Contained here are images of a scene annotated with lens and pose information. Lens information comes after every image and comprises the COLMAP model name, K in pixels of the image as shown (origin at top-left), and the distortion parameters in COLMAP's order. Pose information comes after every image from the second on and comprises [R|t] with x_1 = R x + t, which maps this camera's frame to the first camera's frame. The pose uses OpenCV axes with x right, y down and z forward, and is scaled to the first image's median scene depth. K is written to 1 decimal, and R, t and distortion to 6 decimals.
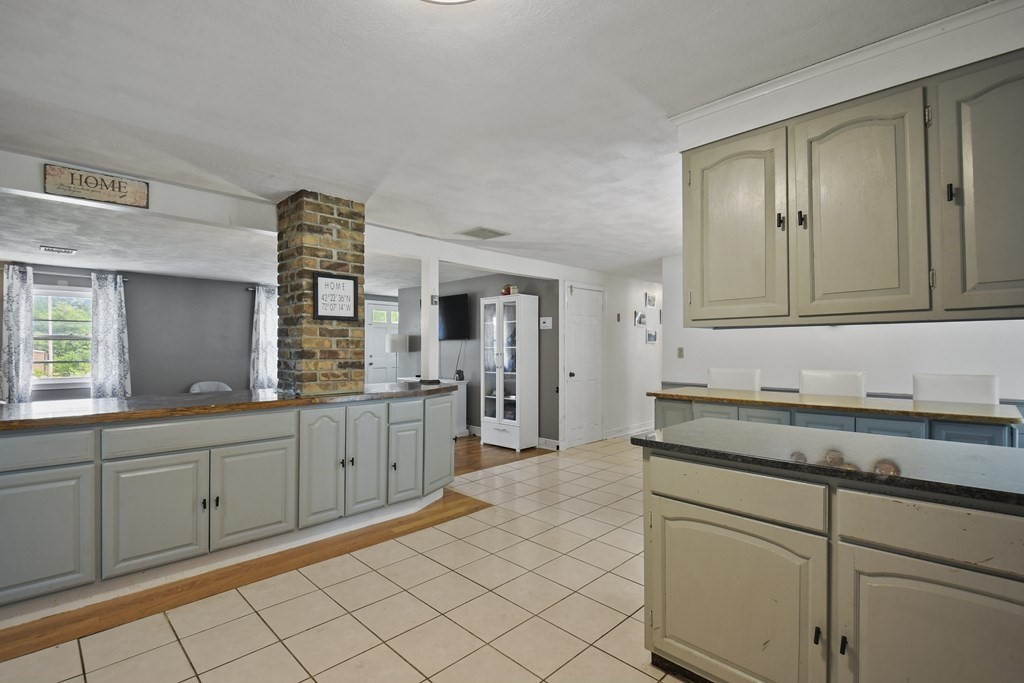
lens RADIAL K [[468.6, 0, 505.0], [0, 468.6, 347.3], [0, 0, 1]] dist [-0.000265, -0.003061]
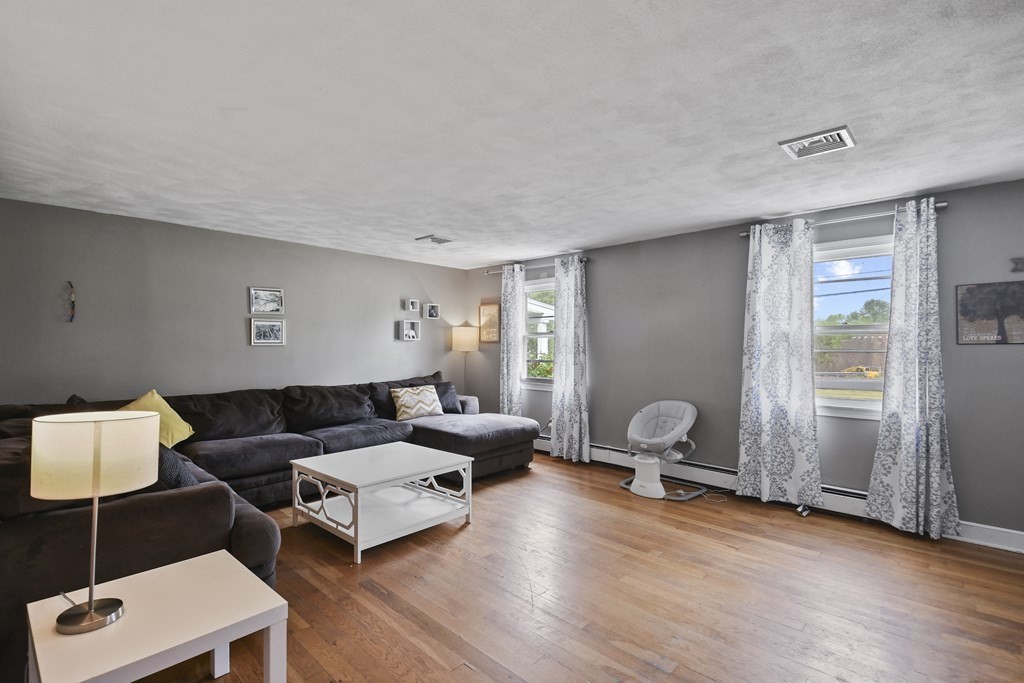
lens RADIAL K [[468.6, 0, 509.2], [0, 468.6, 342.8], [0, 0, 1]] dist [-0.000265, -0.003061]
pose [[0.046156, -0.013556, -0.998842, -0.032777], [0.002791, 0.999906, -0.013441, 0.005384], [0.998930, -0.002167, 0.046189, 0.873934]]
